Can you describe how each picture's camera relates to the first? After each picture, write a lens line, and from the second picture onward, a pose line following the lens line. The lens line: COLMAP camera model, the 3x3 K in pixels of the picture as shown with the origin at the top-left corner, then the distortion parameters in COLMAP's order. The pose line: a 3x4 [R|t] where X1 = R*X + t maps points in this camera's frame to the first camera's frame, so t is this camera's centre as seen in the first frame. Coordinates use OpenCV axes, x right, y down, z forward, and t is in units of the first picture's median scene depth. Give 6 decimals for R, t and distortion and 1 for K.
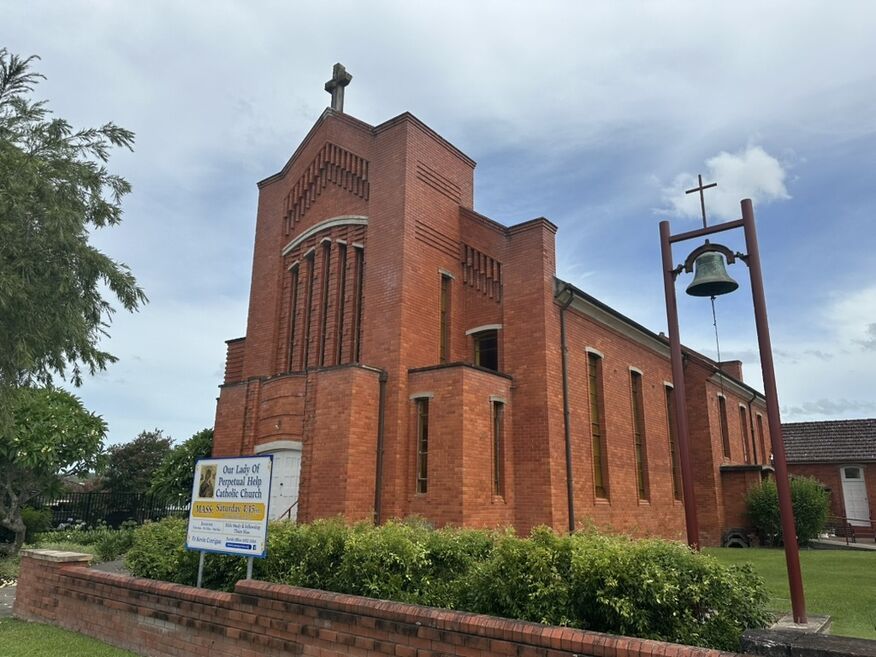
lens RADIAL K [[619.7, 0, 439.5], [0, 619.7, 335.0], [0, 0, 1]] dist [0.115753, -0.218012]
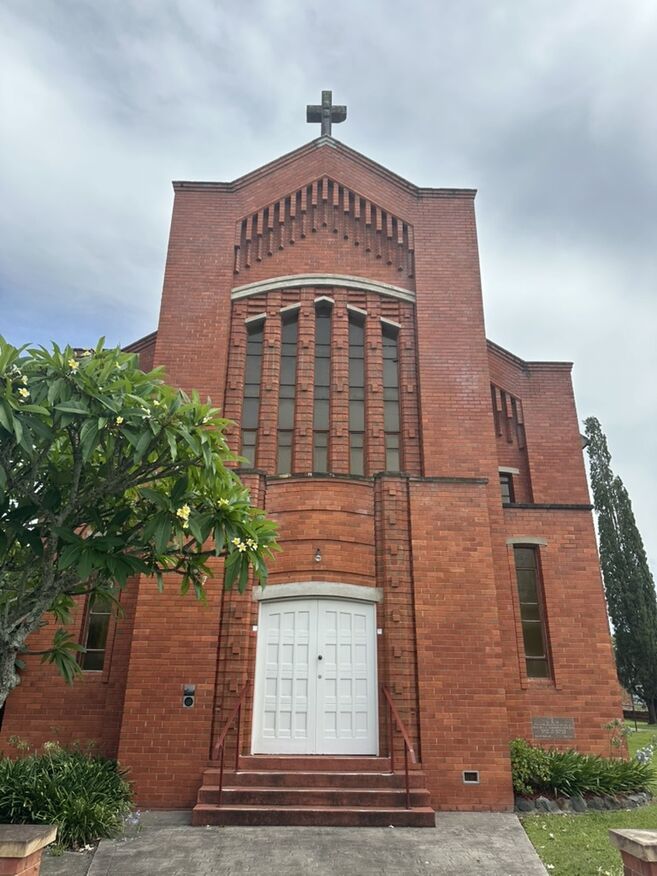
lens RADIAL K [[609.1, 0, 328.5], [0, 609.1, 438.0], [0, 0, 1]] dist [0.105241, -0.200759]
pose [[0.775471, 0.235635, 0.585765, -0.605536], [-0.163552, 0.971050, -0.174105, 0.131032], [-0.609833, 0.039210, 0.791560, 0.505071]]
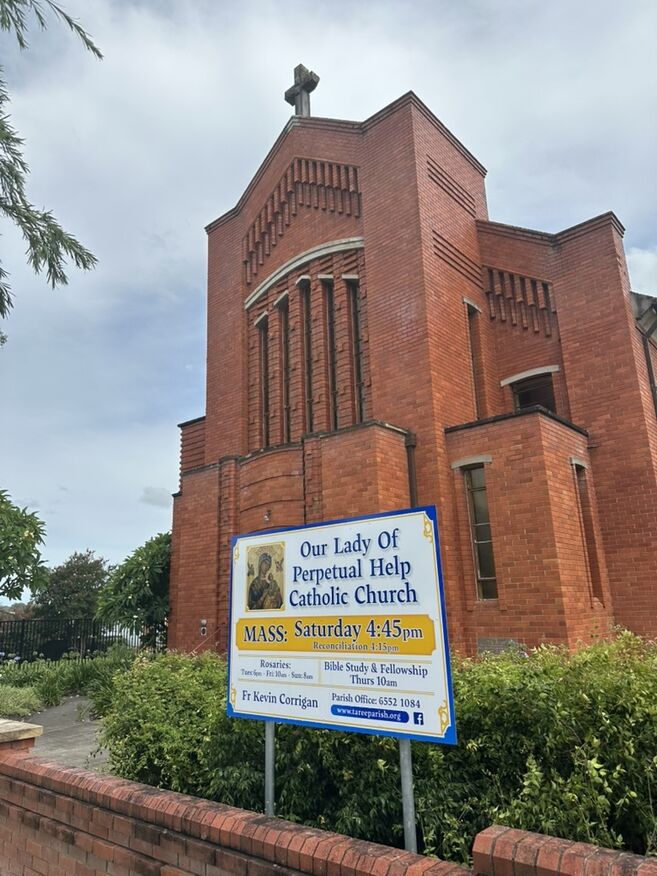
lens RADIAL K [[619.7, 0, 319.7], [0, 619.7, 442.2], [0, 0, 1]] dist [0.115753, -0.218012]
pose [[0.996900, -0.058917, -0.052145, -0.147578], [0.058304, 0.998212, -0.013196, 0.067816], [0.052829, 0.010115, 0.998552, 0.253858]]
